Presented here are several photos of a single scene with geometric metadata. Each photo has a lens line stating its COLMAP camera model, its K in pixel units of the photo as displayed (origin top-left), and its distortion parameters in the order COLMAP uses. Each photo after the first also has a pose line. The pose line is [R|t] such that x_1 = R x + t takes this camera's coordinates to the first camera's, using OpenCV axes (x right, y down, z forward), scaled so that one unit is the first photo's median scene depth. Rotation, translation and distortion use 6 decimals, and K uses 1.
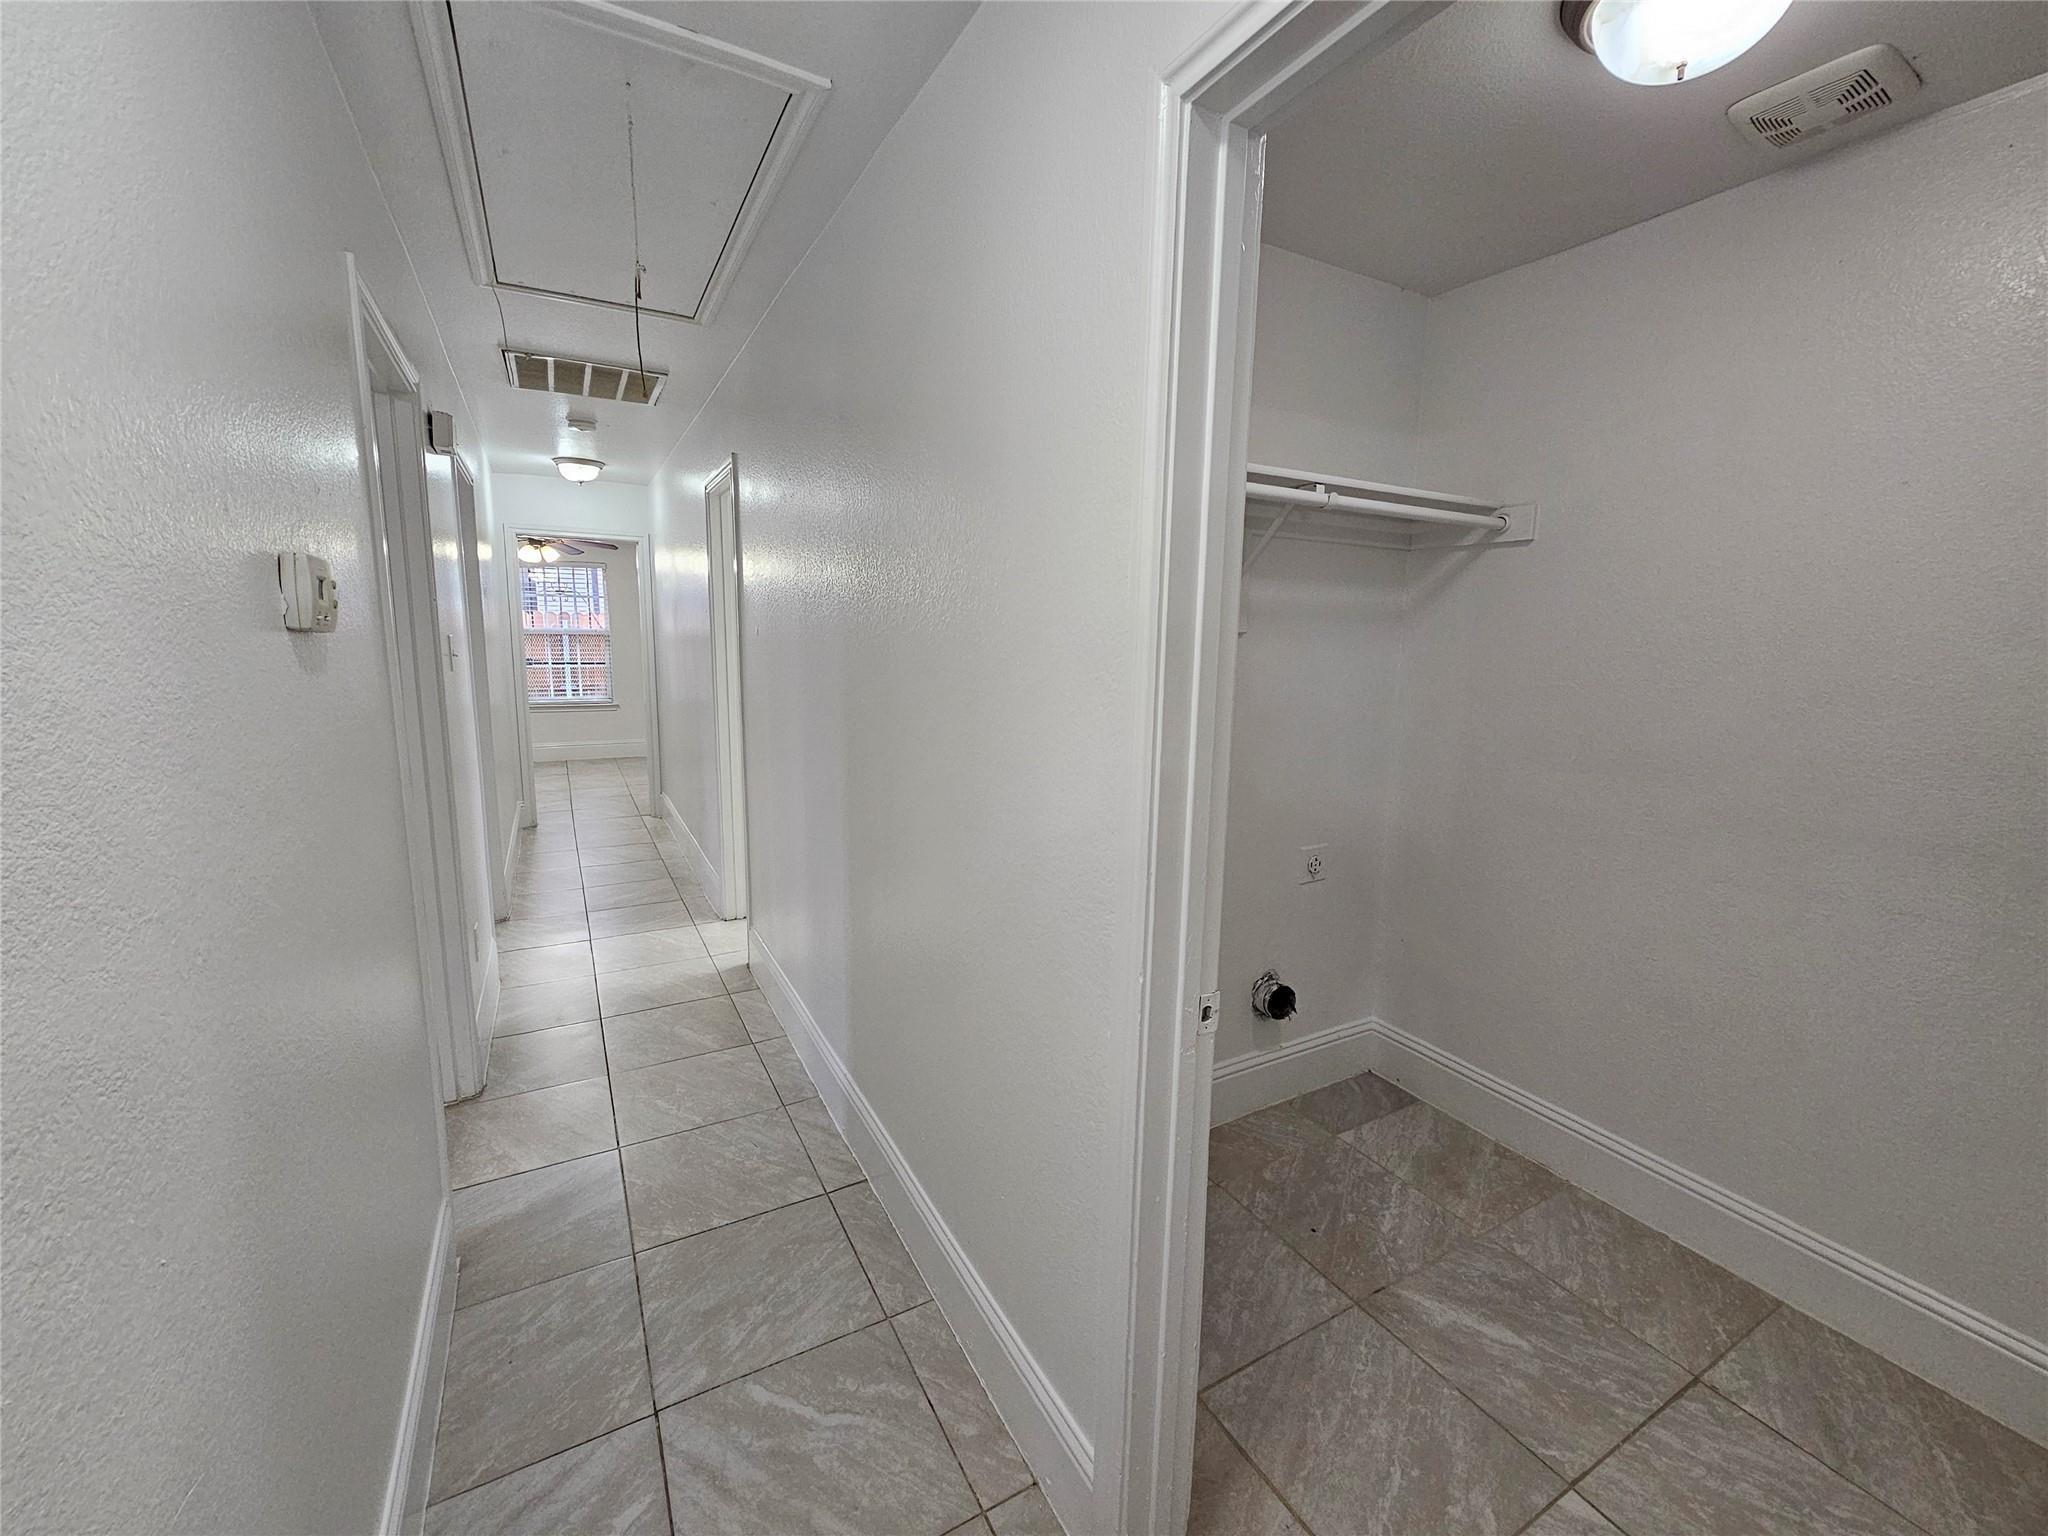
lens RADIAL K [[834.4, 0, 1034.0], [0, 834.4, 763.8], [0, 0, 1]] dist [-0.002000, 0.000685]
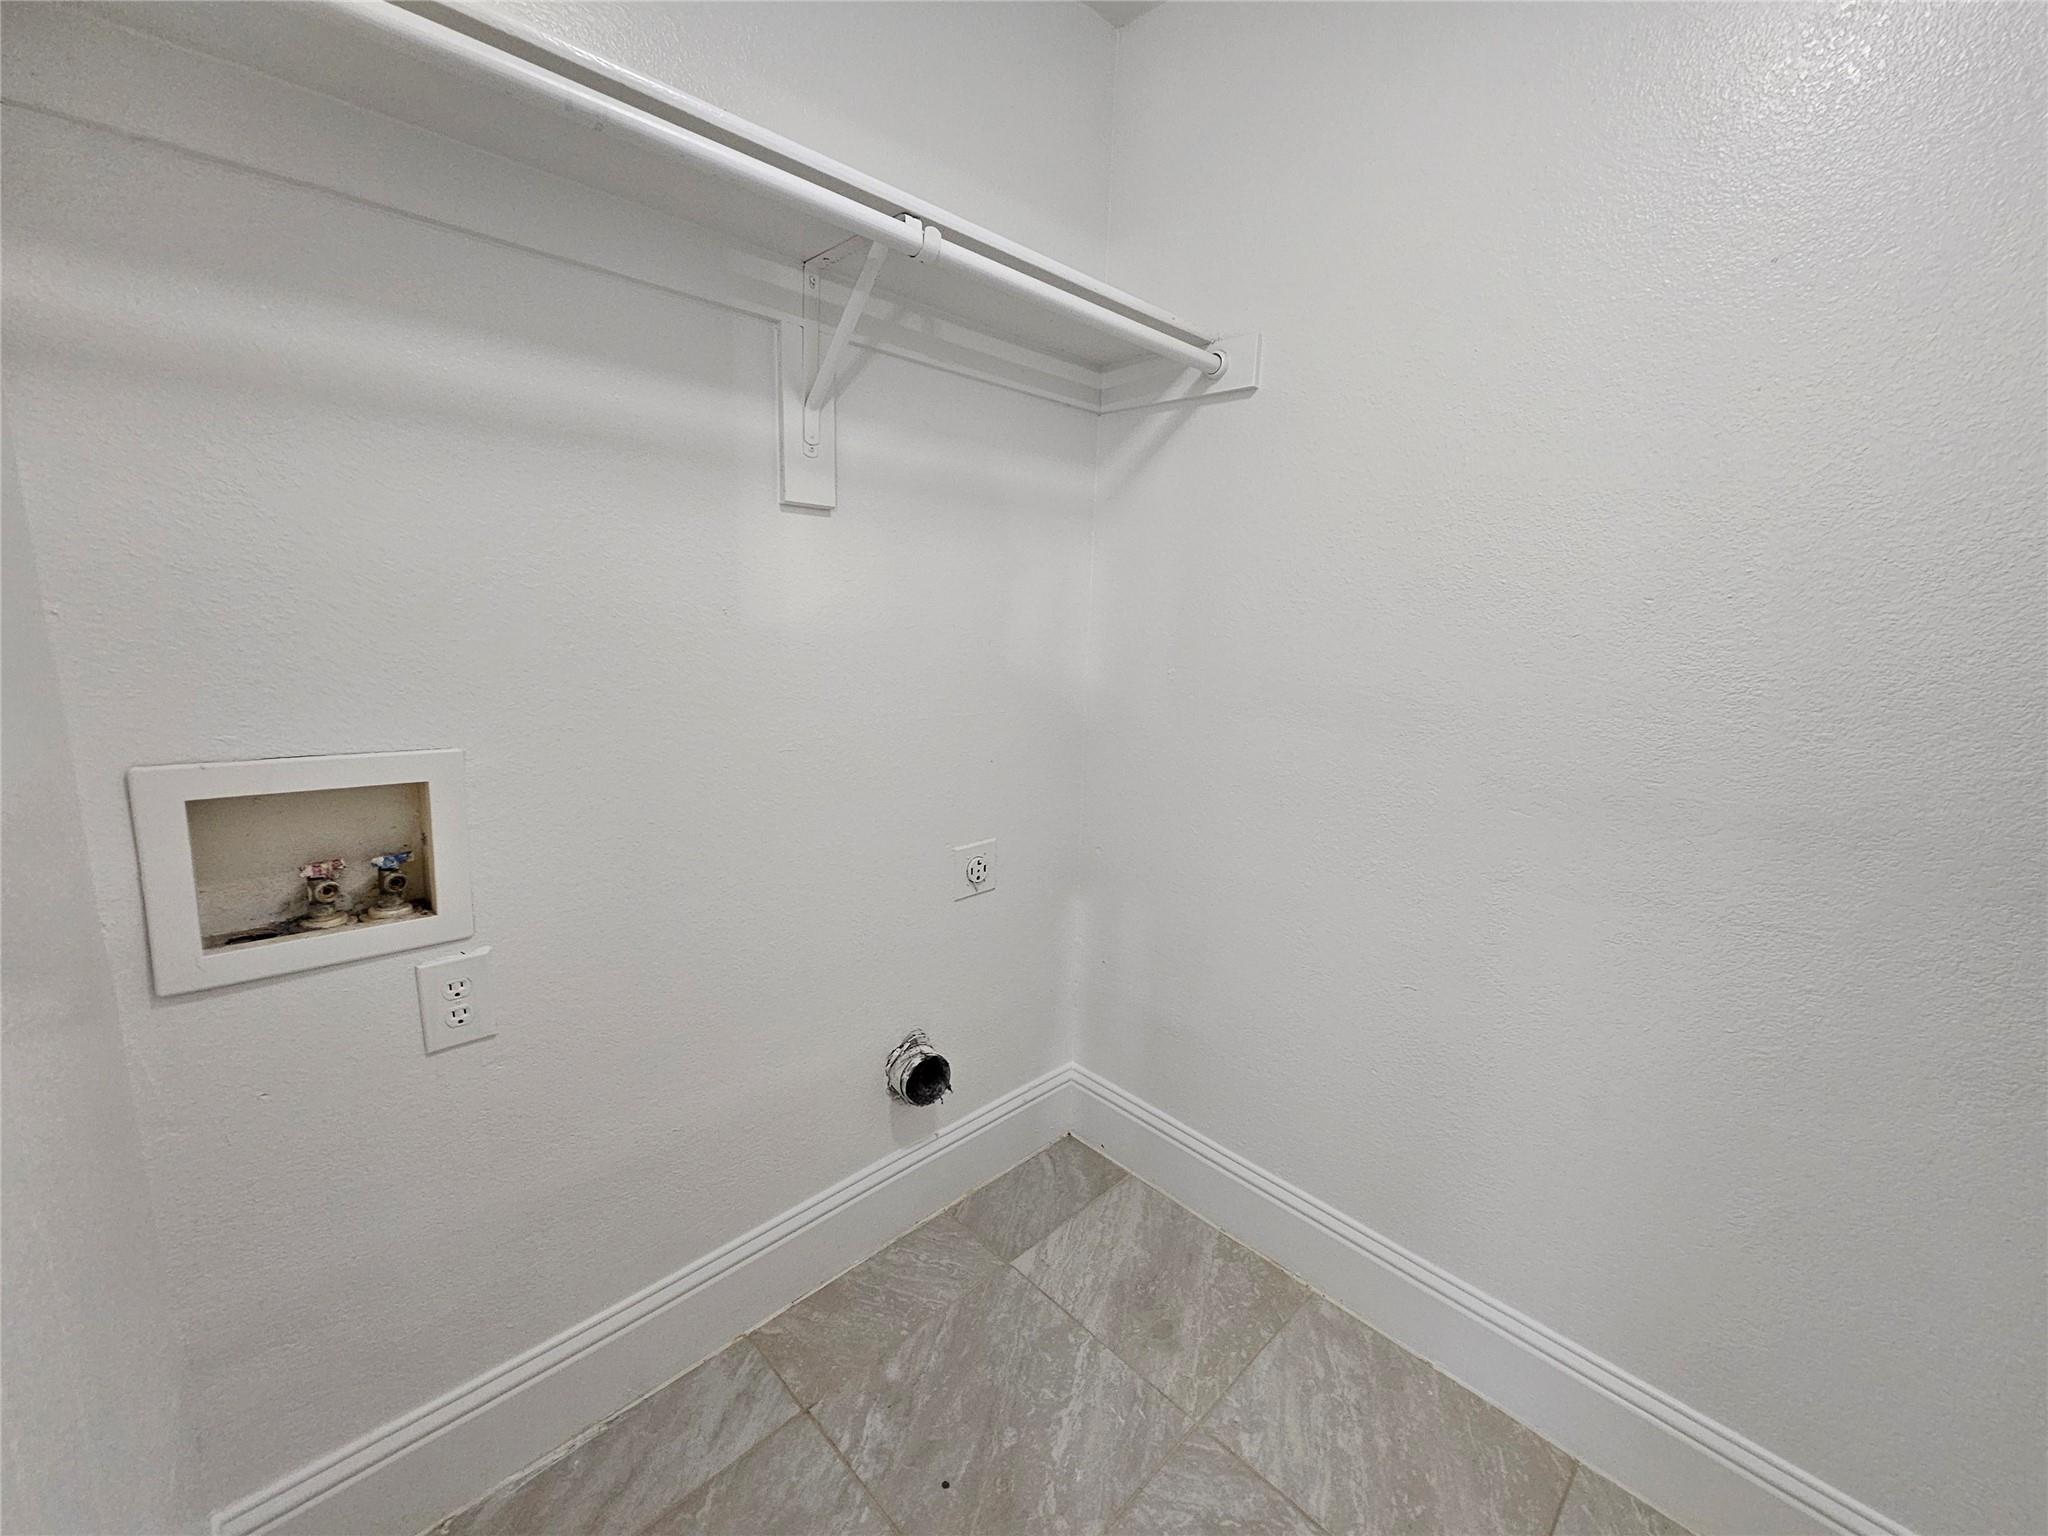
lens RADIAL K [[834.4, 0, 1034.0], [0, 834.4, 763.8], [0, 0, 1]] dist [-0.002000, 0.000685]
pose [[0.963518, -0.032988, 0.265604, 0.222359], [0.021549, 0.998715, 0.045869, 0.004127], [-0.266776, -0.038472, 0.962990, 0.364731]]
